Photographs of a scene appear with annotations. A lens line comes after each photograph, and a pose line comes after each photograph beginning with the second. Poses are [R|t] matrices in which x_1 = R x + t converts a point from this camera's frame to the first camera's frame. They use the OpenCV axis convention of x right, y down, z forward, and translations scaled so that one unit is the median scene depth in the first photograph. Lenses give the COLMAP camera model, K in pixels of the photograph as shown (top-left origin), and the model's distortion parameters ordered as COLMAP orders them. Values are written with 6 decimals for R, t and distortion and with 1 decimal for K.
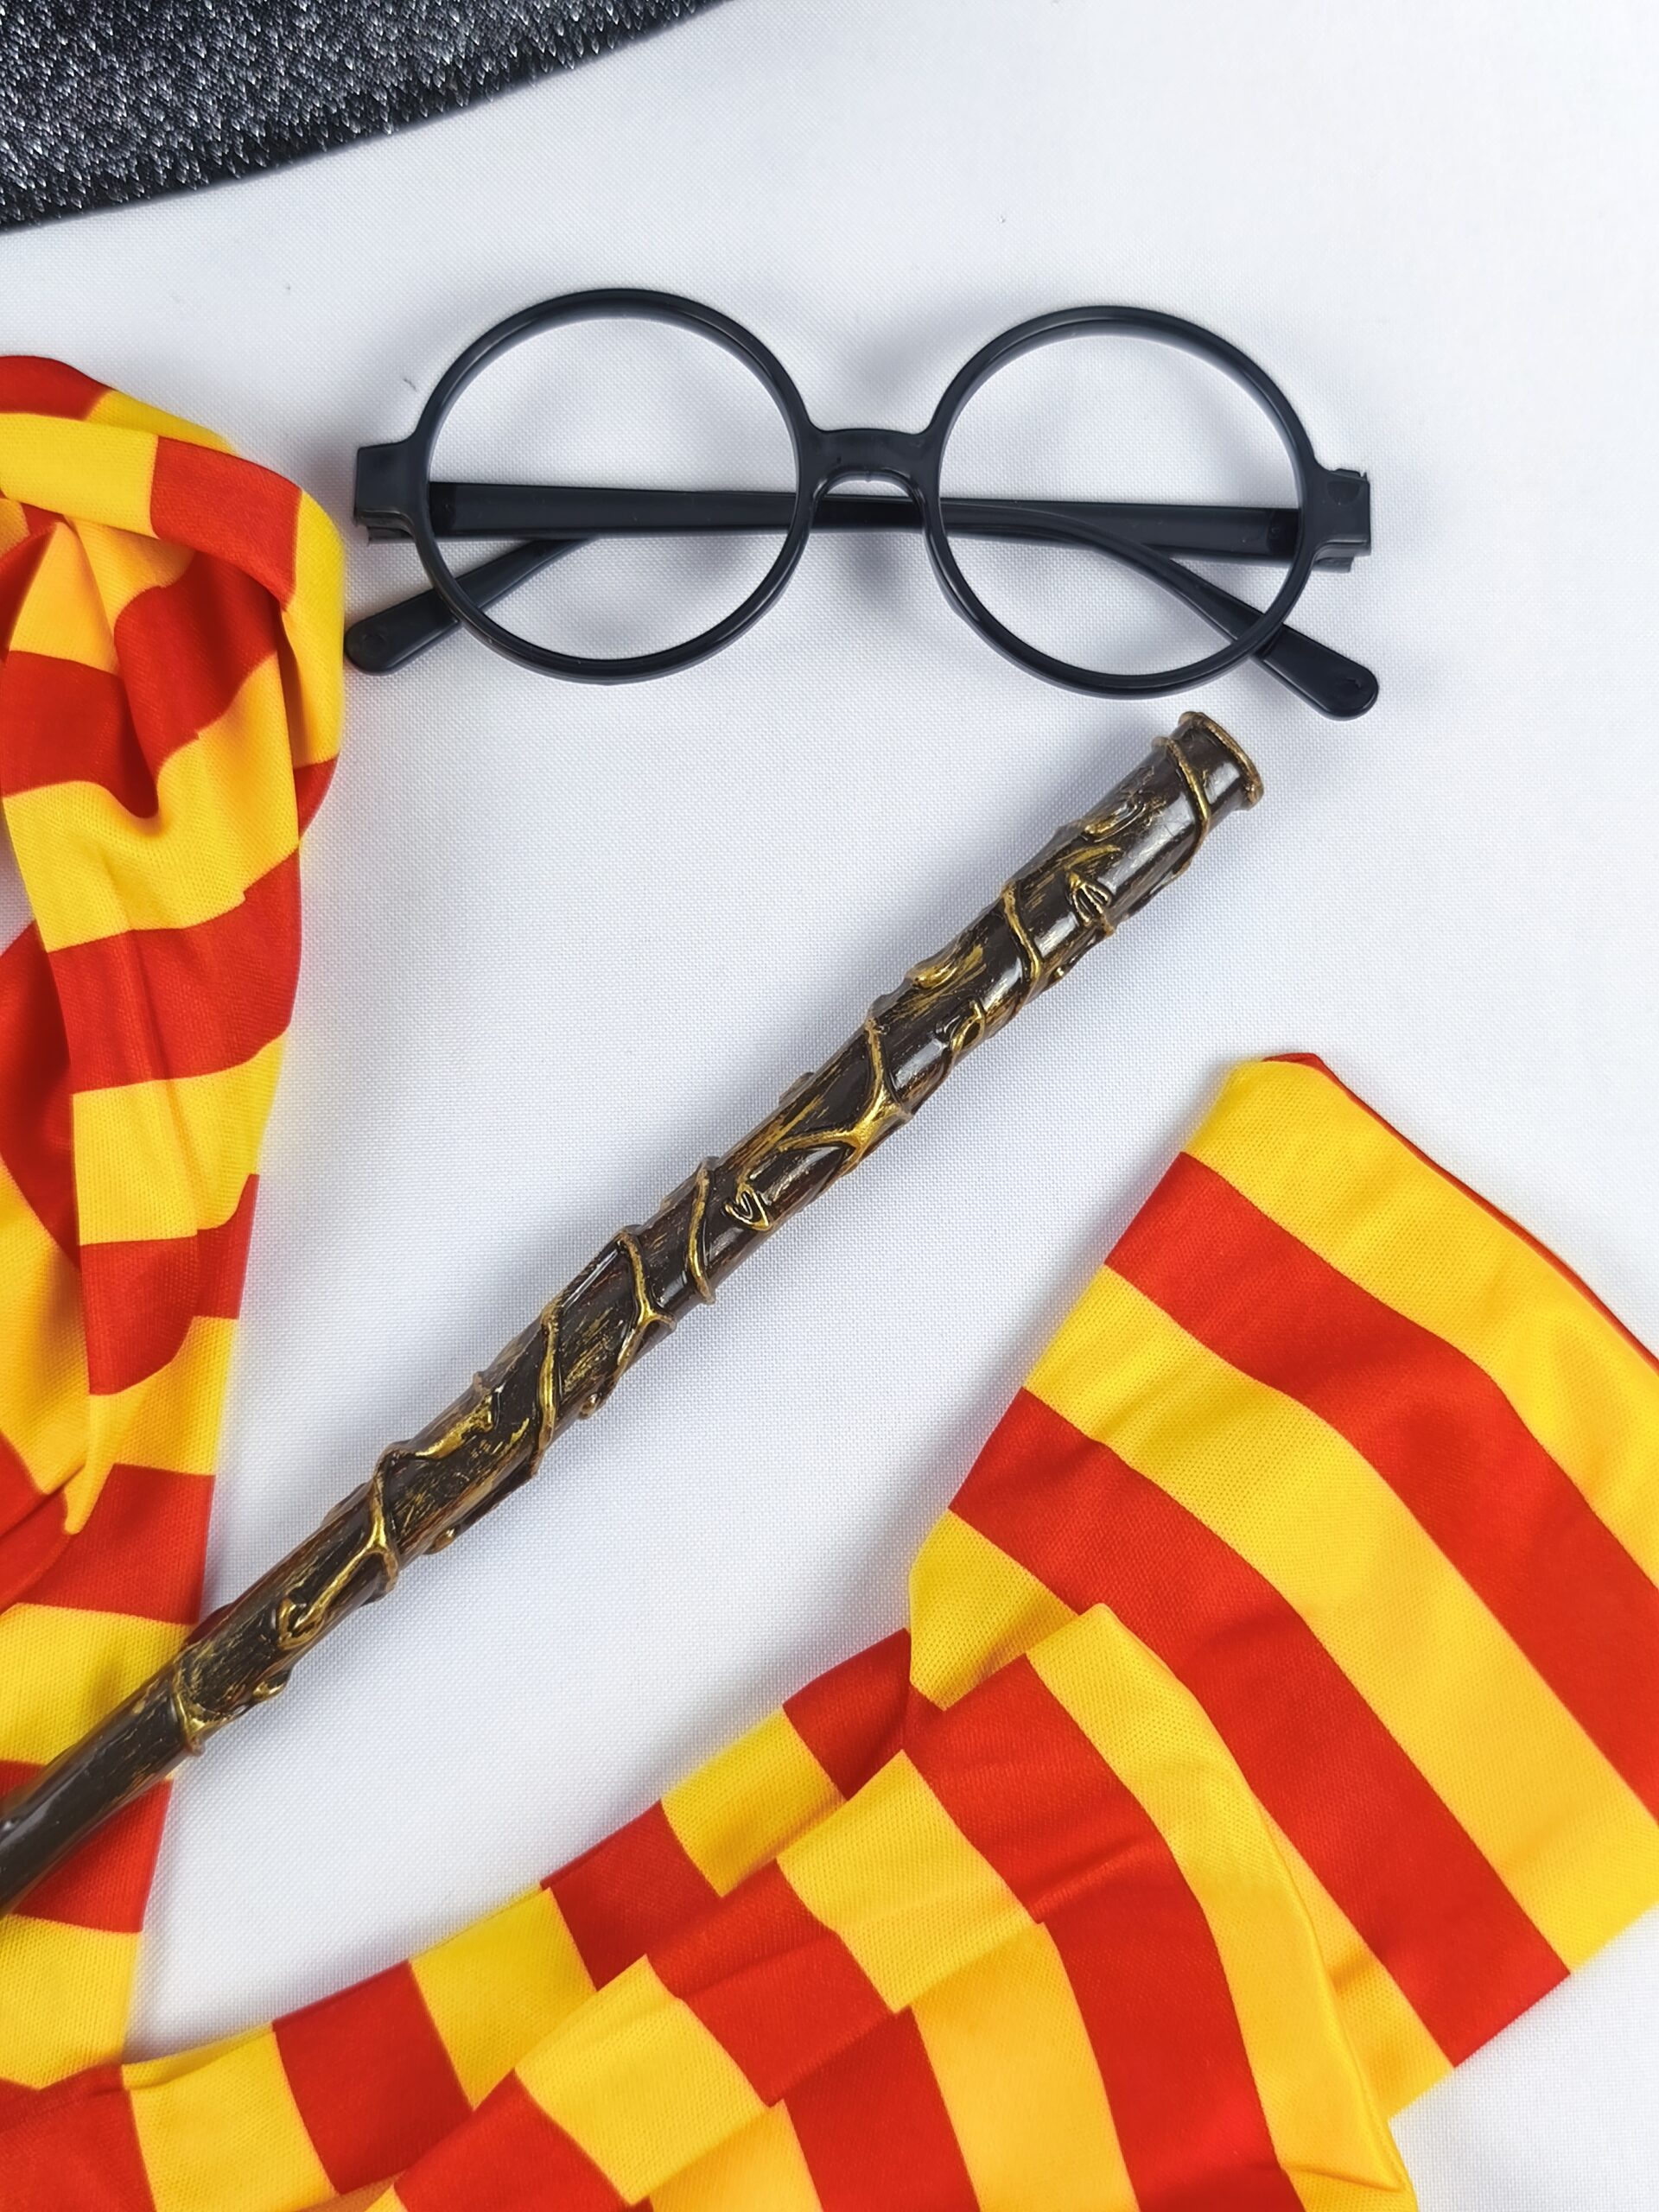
lens RADIAL K [[2324.7, 0, 829.5], [0, 2324.7, 1106.0], [0, 0, 1]] dist [0.136113, -0.348339]
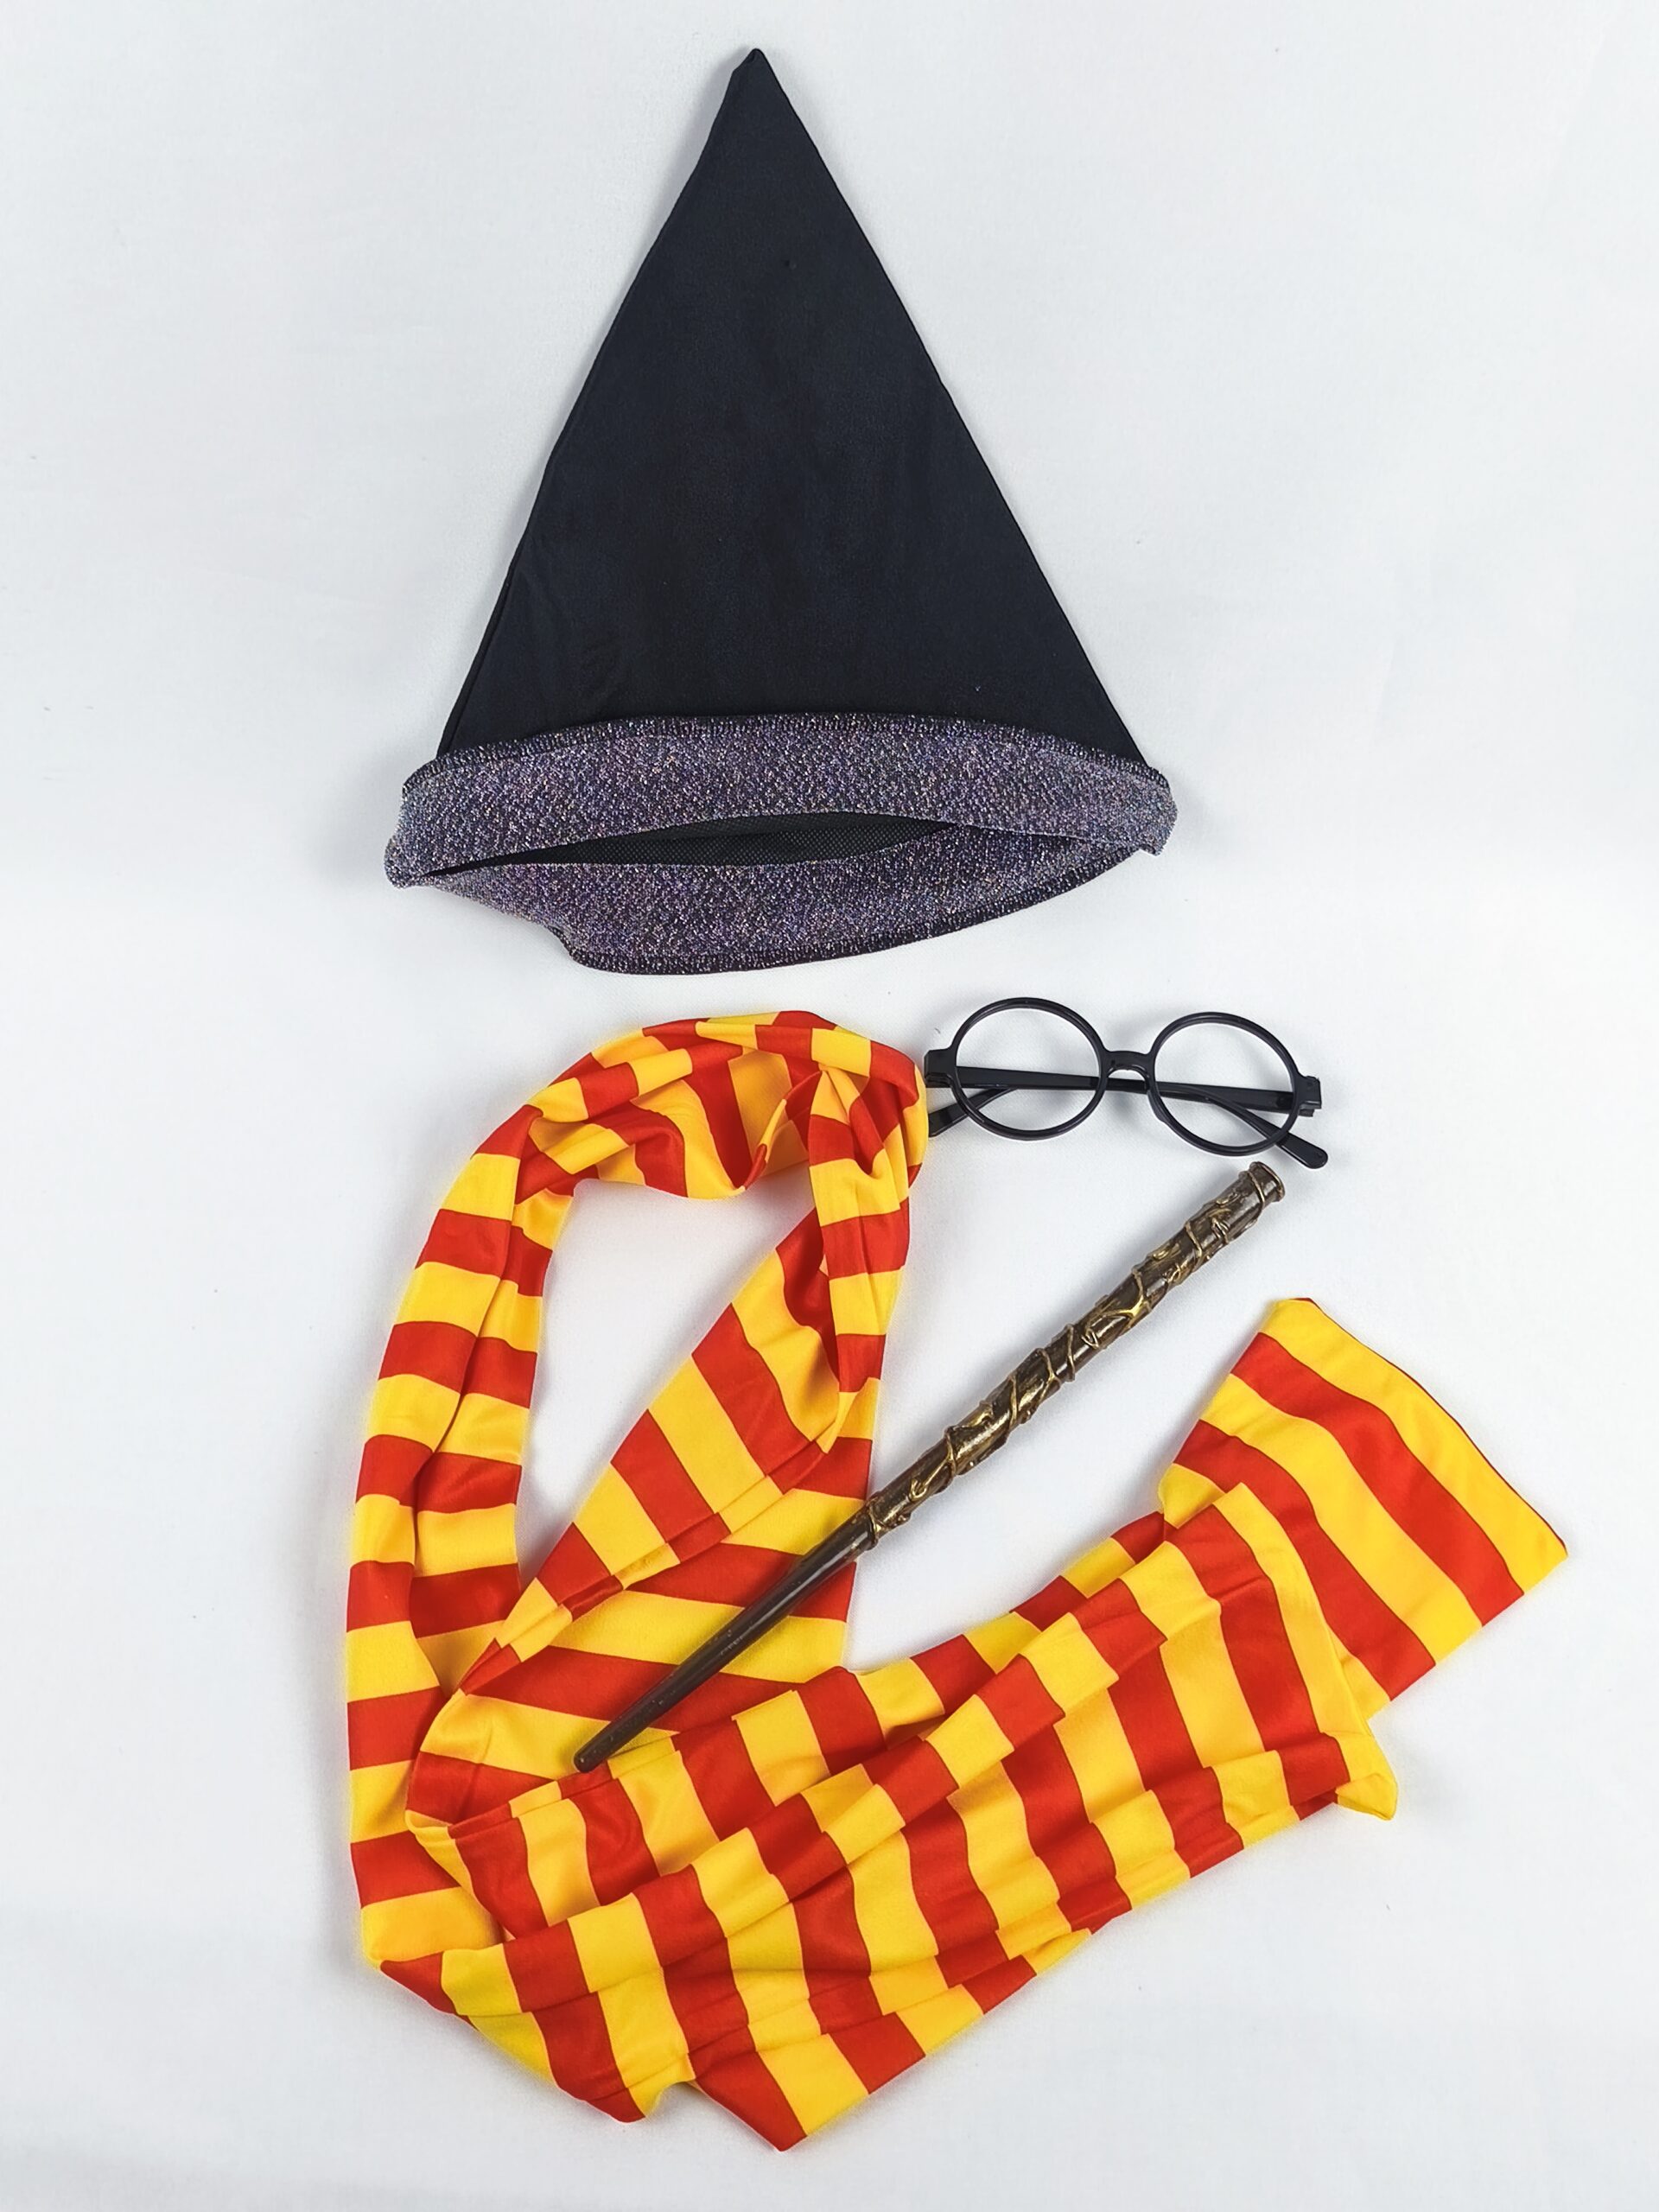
lens RADIAL K [[2324.7, 0, 829.5], [0, 2324.7, 1106.0], [0, 0, 1]] dist [0.136113, -0.348339]
pose [[0.997369, 0.043108, 0.058274, -0.461951], [-0.022248, 0.947187, -0.319909, 0.602054], [-0.068987, 0.317771, 0.945654, -1.397596]]
